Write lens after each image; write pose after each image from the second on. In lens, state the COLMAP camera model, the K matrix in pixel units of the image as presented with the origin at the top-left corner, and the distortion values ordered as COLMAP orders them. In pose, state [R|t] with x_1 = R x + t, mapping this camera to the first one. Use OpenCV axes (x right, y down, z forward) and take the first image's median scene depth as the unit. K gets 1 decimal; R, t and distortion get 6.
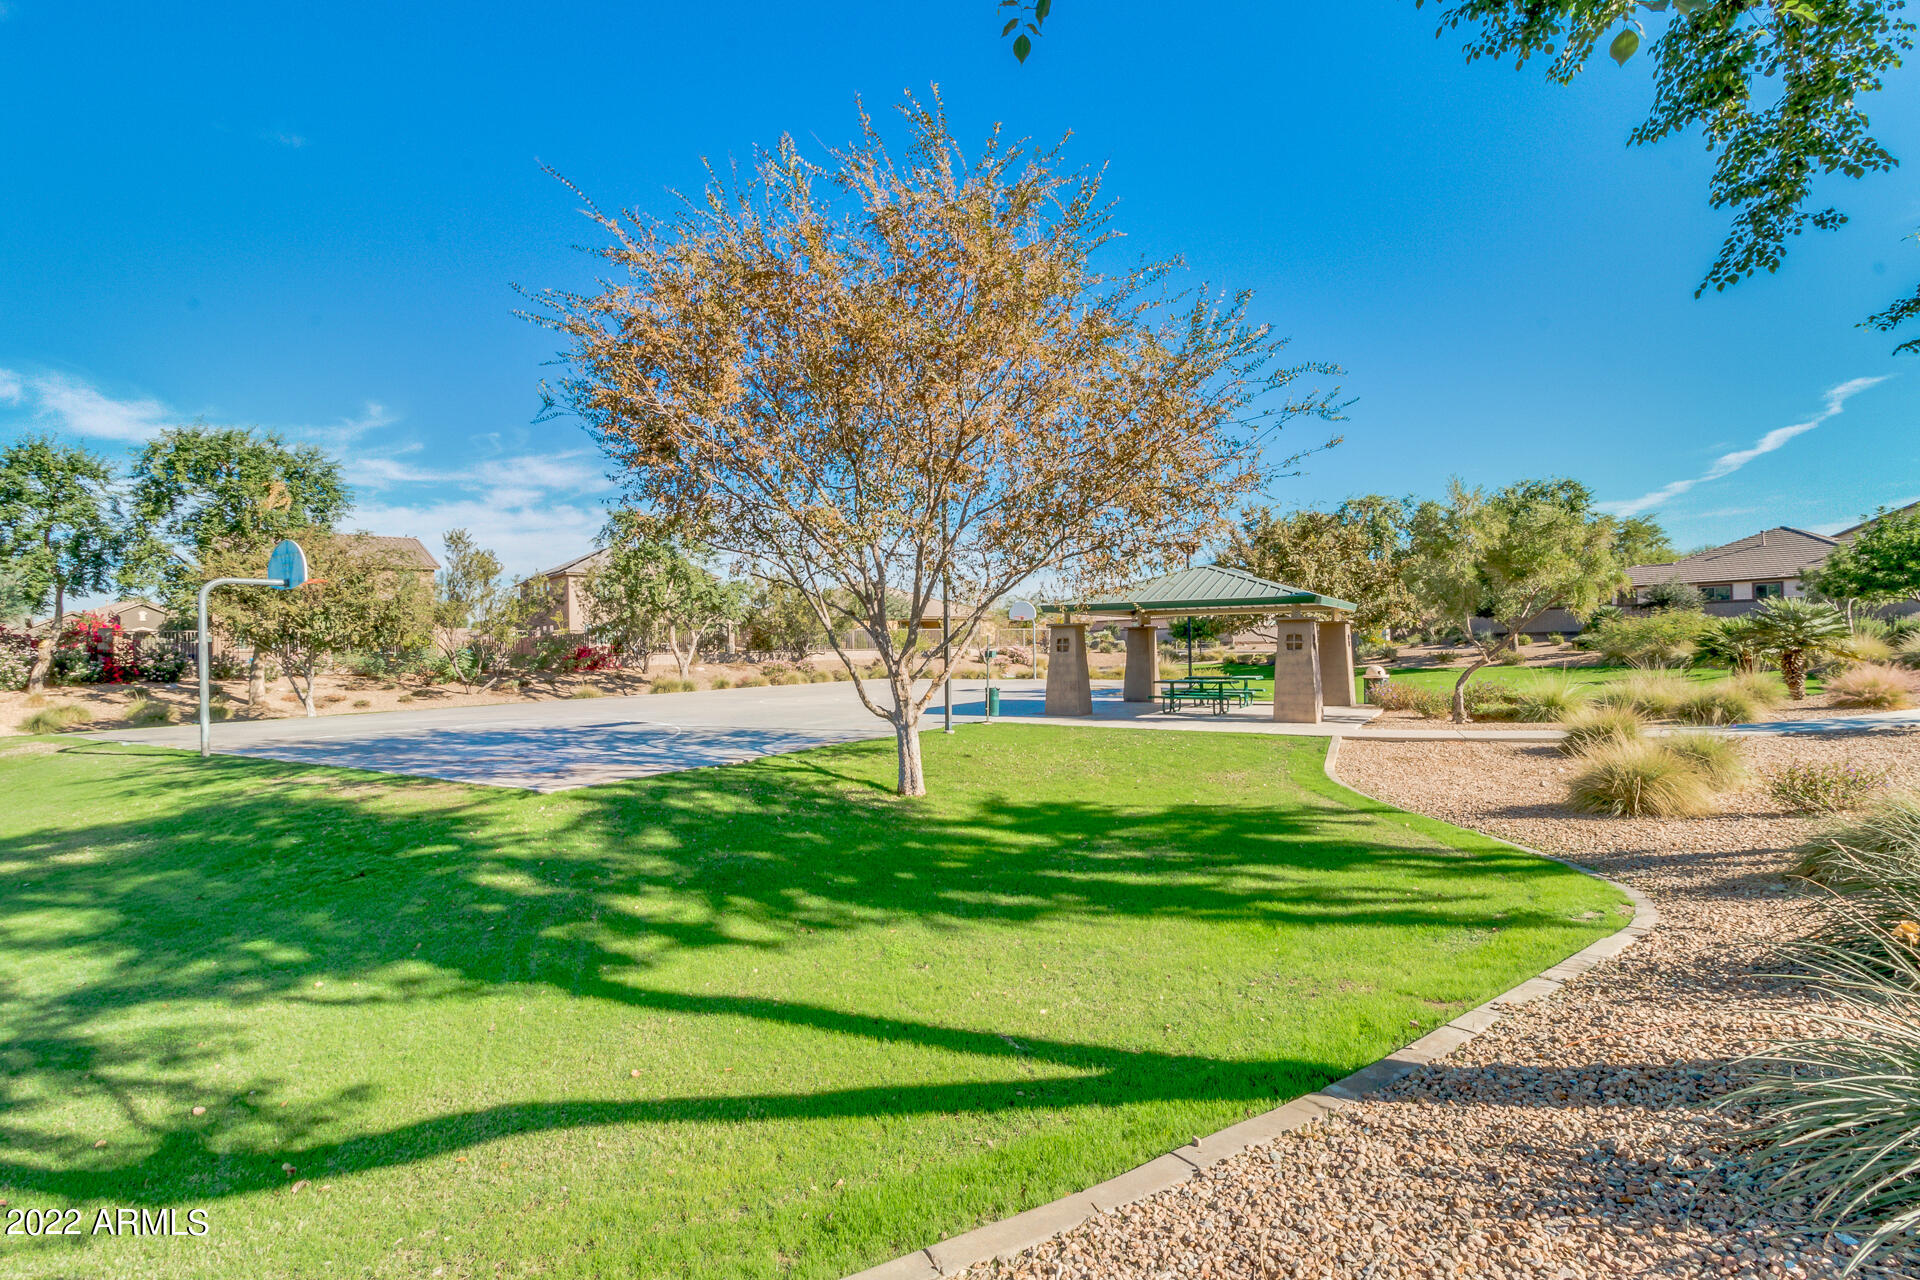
lens RADIAL K [[849.6, 0, 962.9], [0, 849.6, 661.5], [0, 0, 1]] dist [-0.014795, 0.000799]
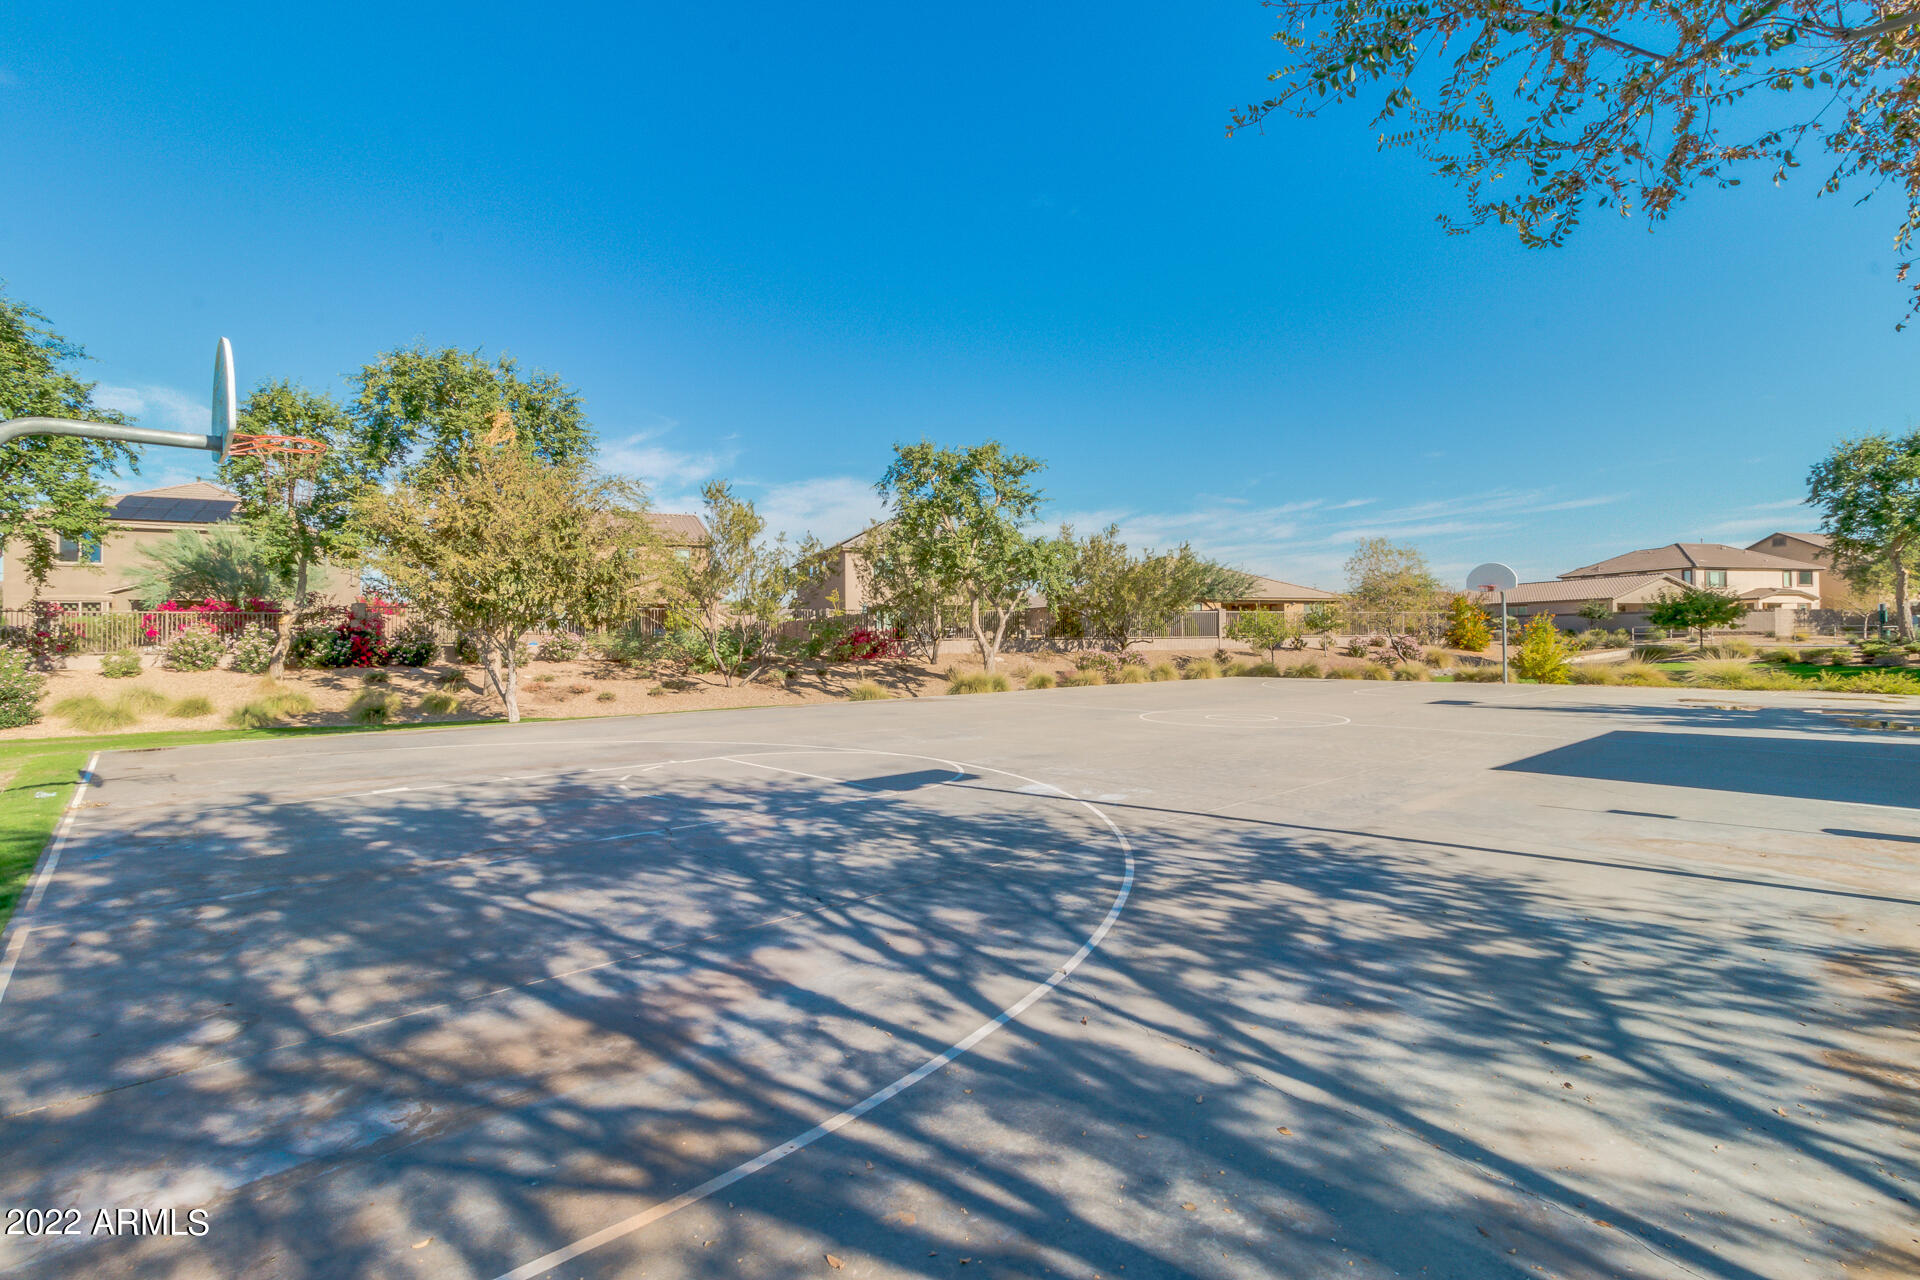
lens RADIAL K [[849.6, 0, 962.9], [0, 849.6, 661.5], [0, 0, 1]] dist [-0.014795, 0.000799]
pose [[0.955868, 0.016615, -0.293328, -0.137377], [-0.013536, 0.999830, 0.012524, 0.001696], [0.293486, -0.008001, 0.955930, 0.297698]]
